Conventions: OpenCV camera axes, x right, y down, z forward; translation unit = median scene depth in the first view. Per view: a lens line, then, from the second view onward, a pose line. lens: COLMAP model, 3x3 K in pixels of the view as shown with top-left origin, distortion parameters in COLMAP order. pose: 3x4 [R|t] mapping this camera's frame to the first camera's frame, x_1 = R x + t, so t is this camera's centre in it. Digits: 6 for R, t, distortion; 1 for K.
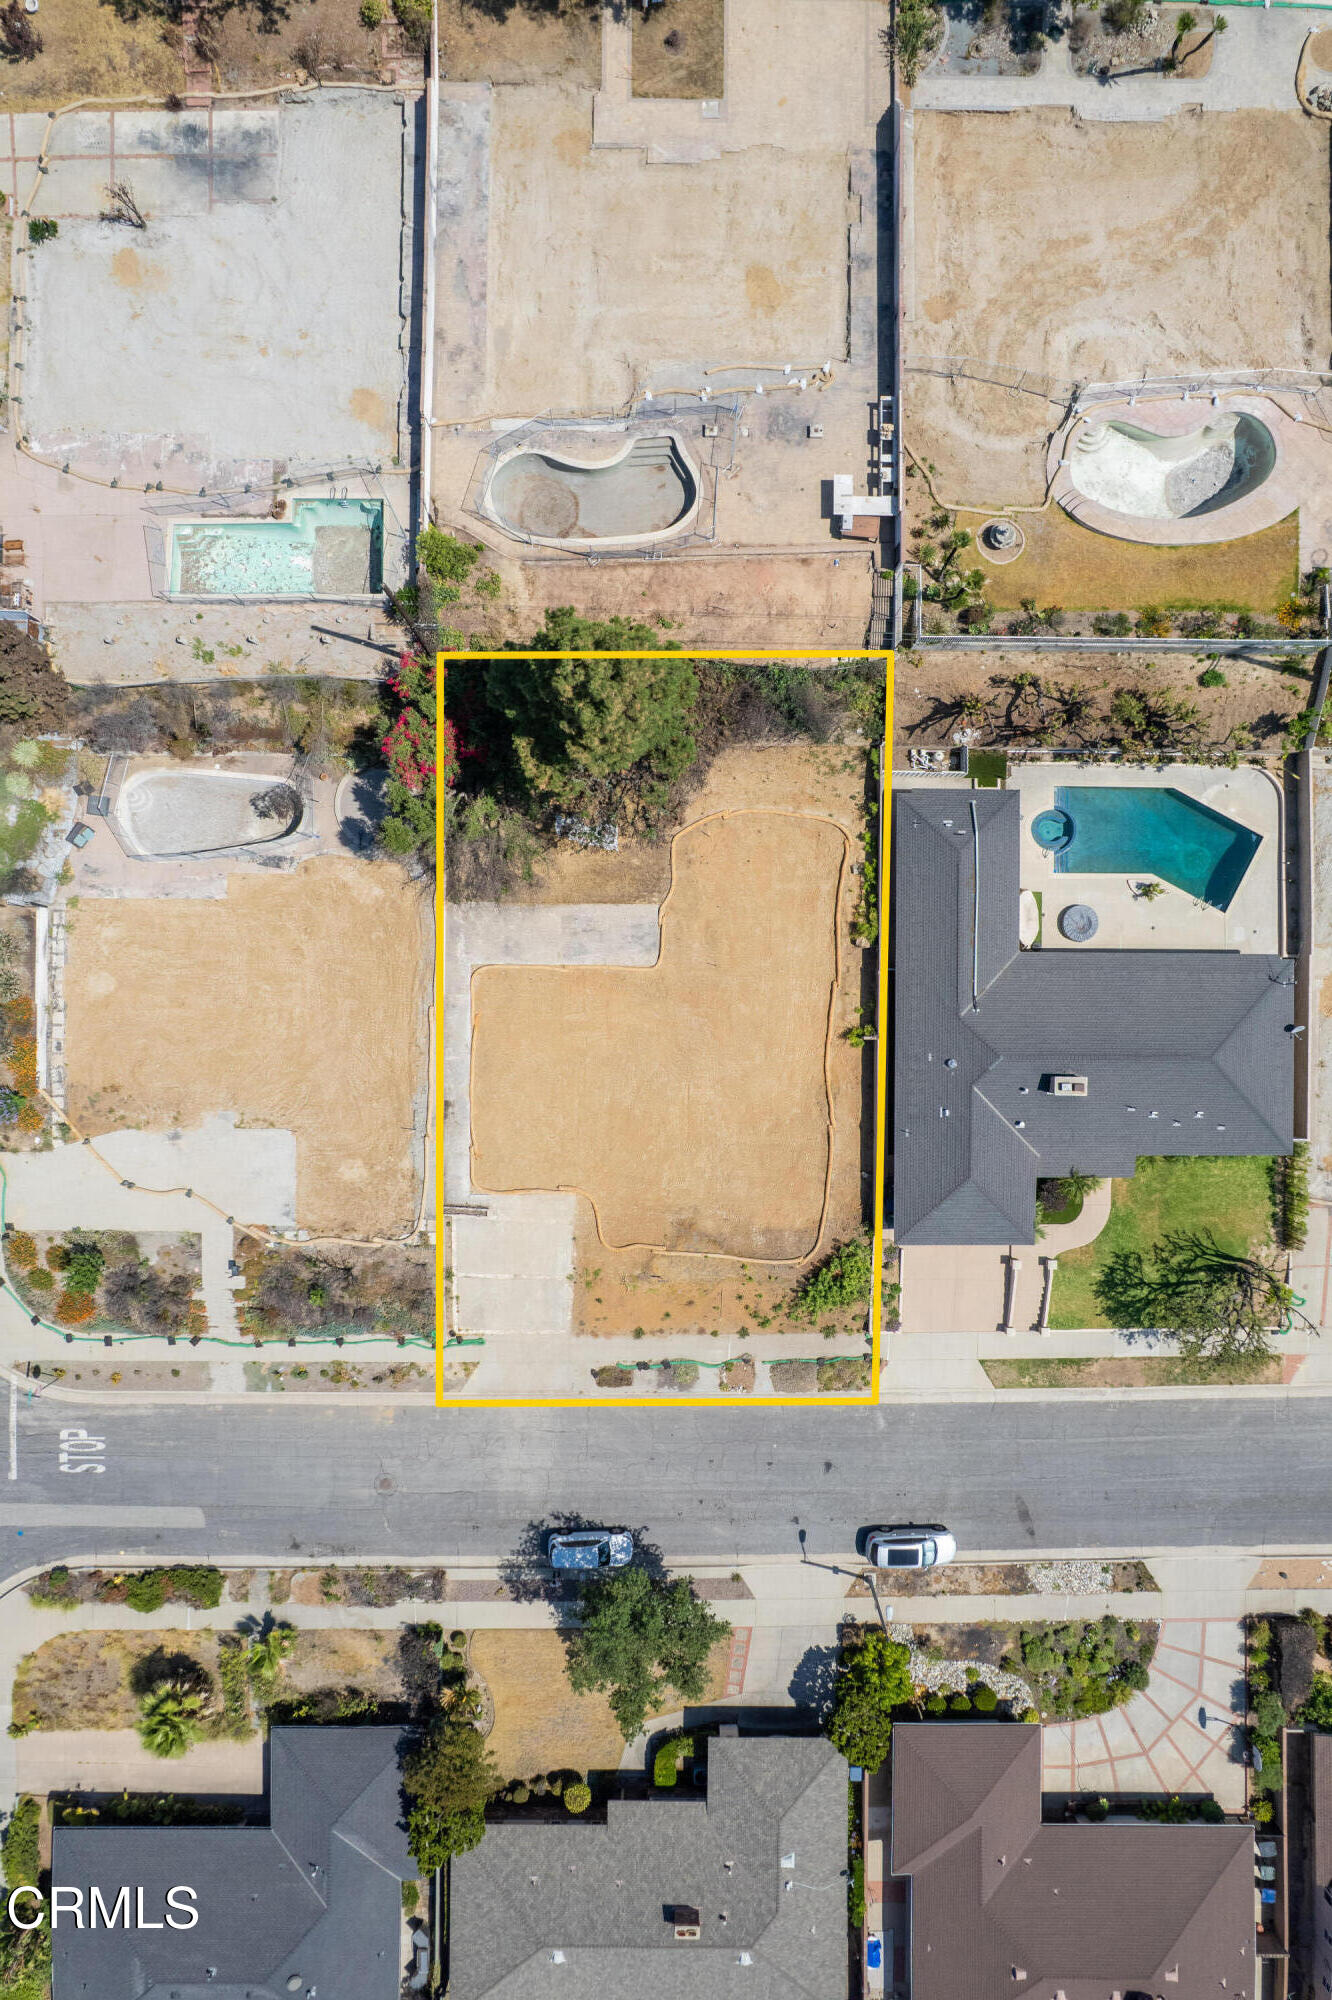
lens RADIAL K [[1296.2, 0, 668.1], [0, 1296.2, 982.1], [0, 0, 1]] dist [-0.056875, 0.032860]
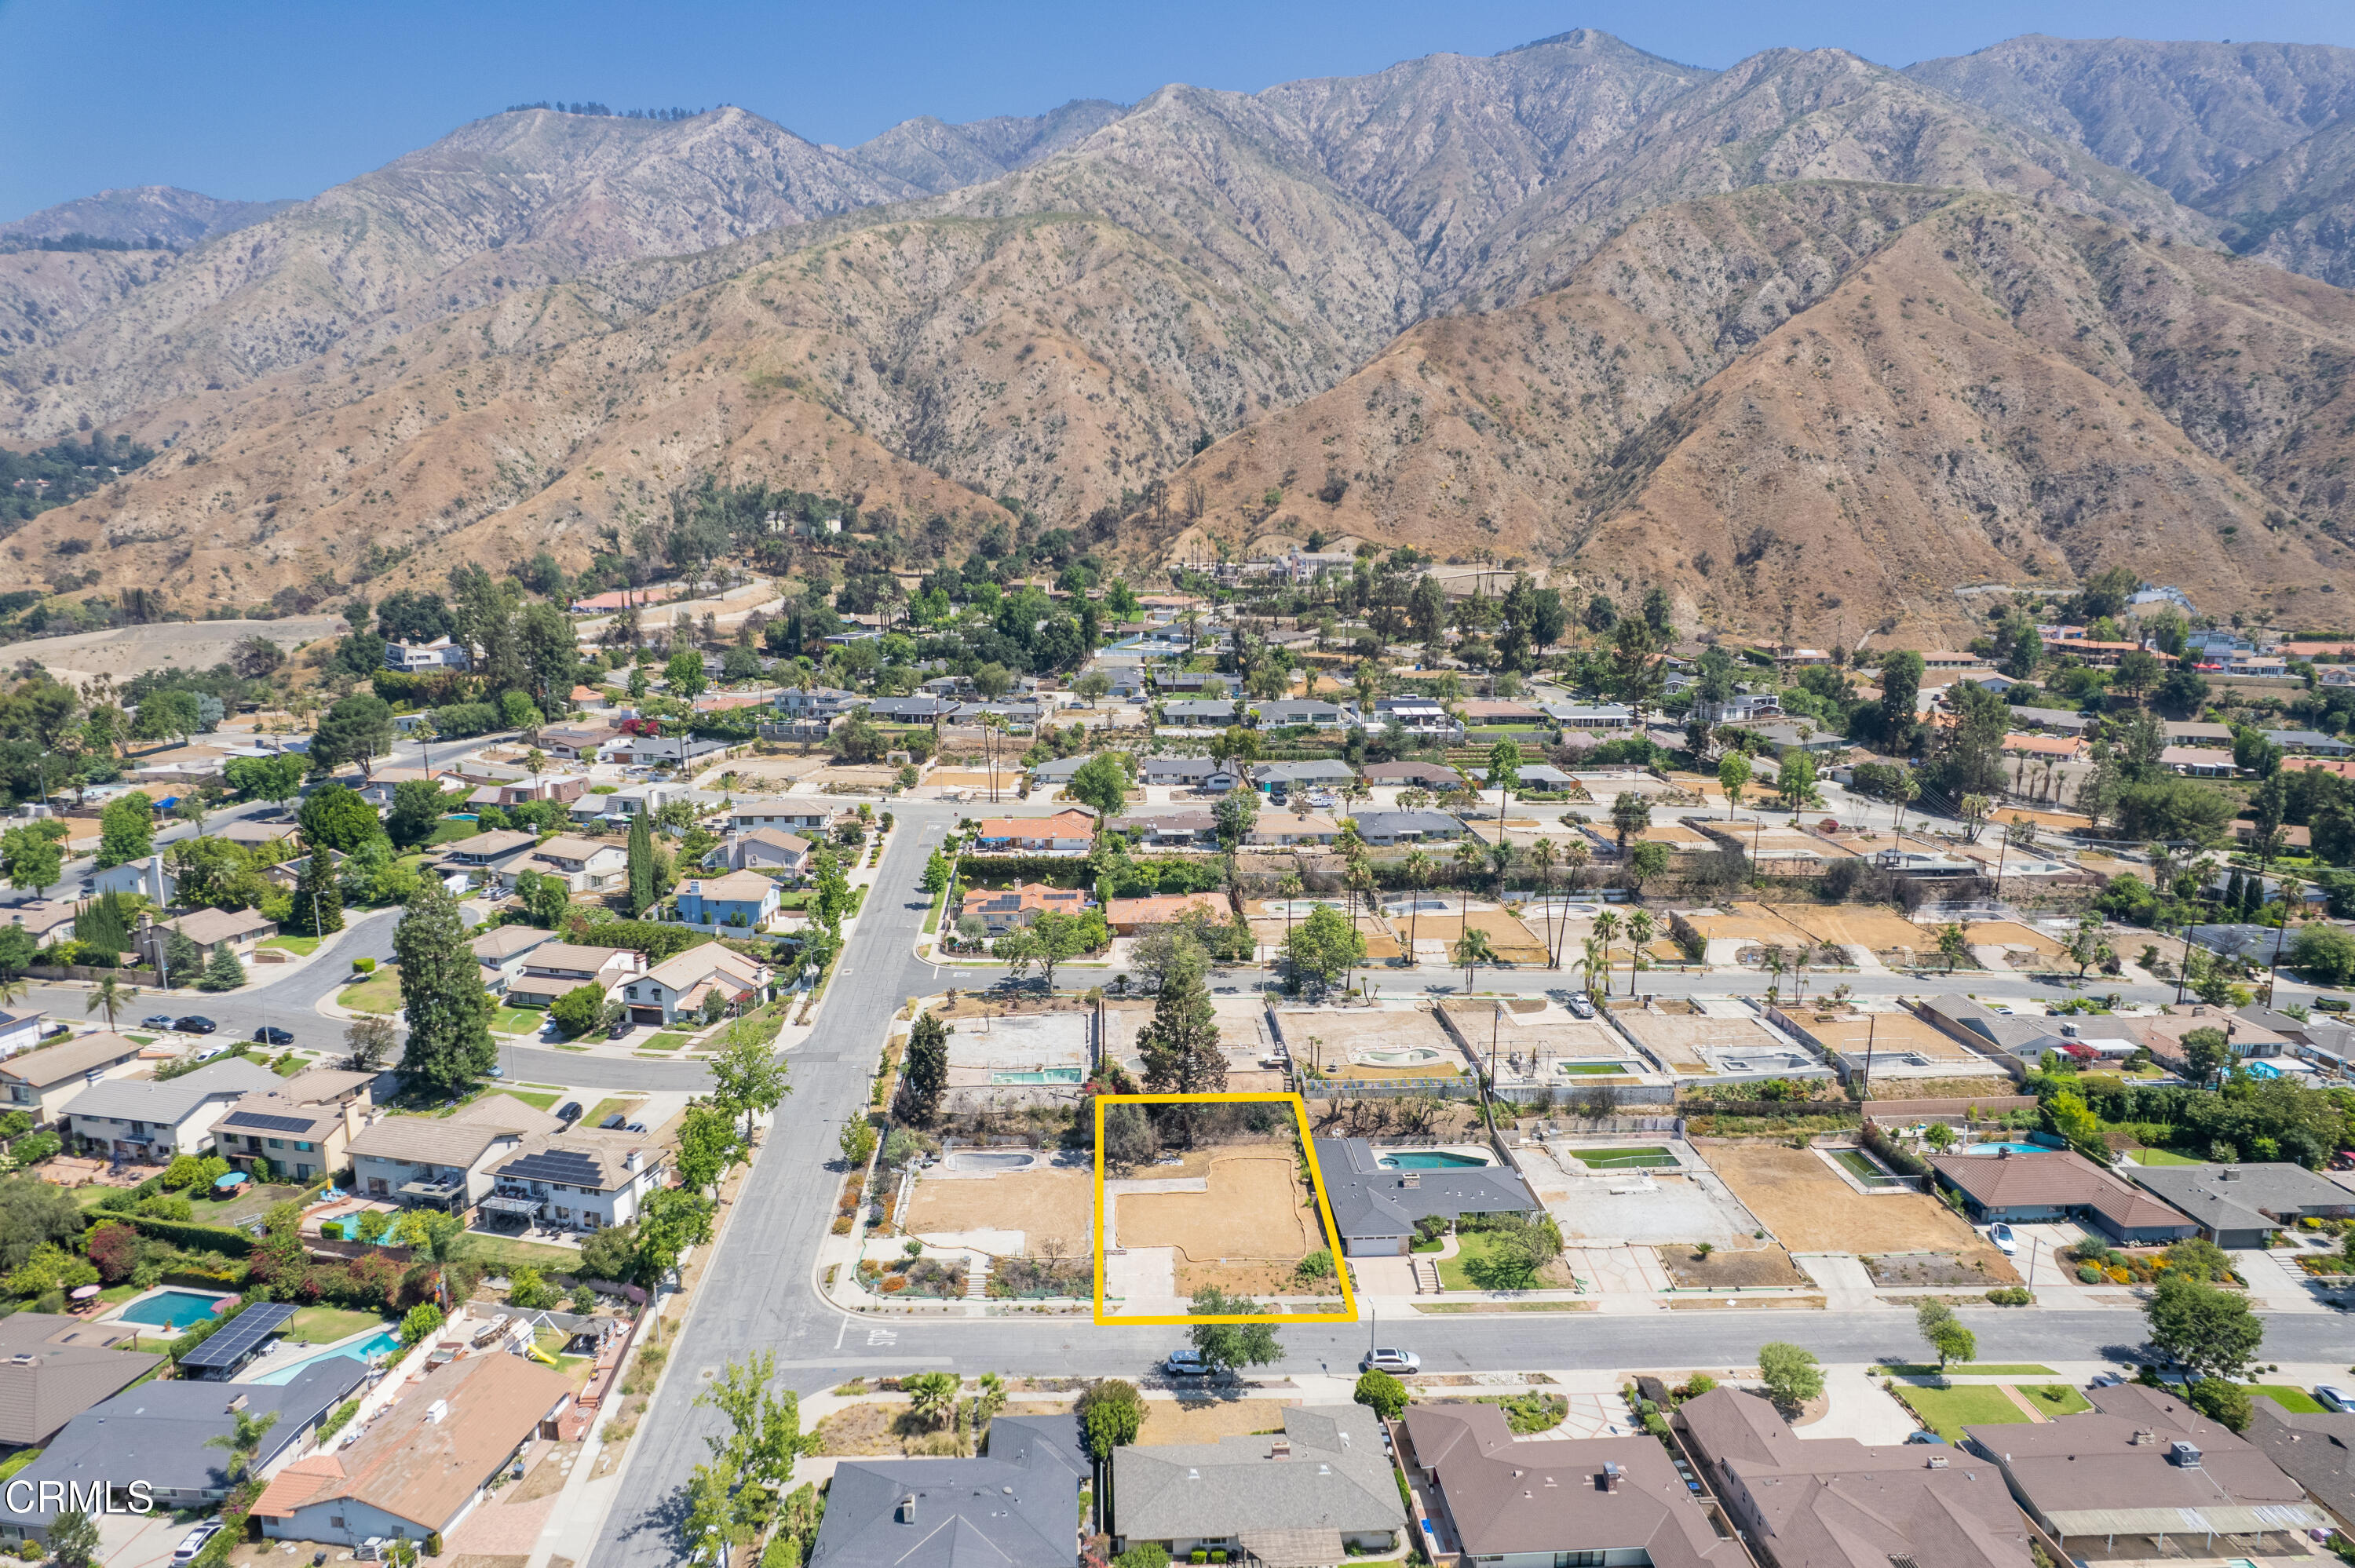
lens RADIAL K [[1526.1, 0, 1172.0], [0, 1526.1, 792.7], [0, 0, 1]] dist [-0.056875, 0.032860]
pose [[0.998278, -0.013554, 0.057071, -0.188151], [0.058618, 0.194548, -0.979140, 2.174668], [0.002168, 0.980799, 0.195008, -0.075586]]
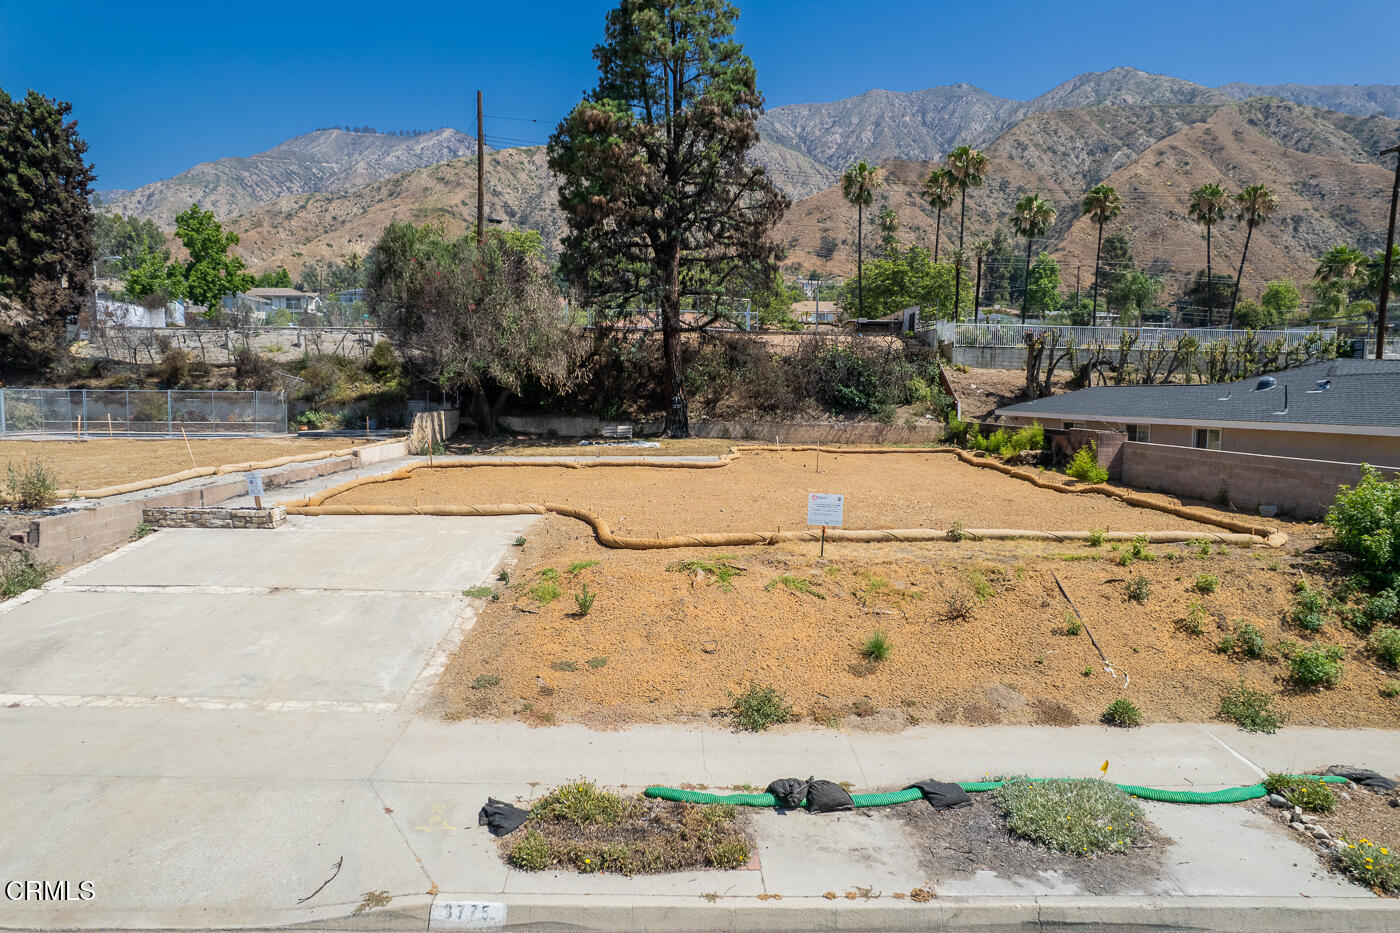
lens RADIAL K [[907.3, 0, 696.5], [0, 907.3, 468.3], [0, 0, 1]] dist [-0.056875, 0.032860]
pose [[0.999074, 0.002391, 0.042951, -0.038696], [0.042537, 0.093939, -0.994669, 0.411619], [-0.006413, 0.995575, 0.093750, 0.954803]]
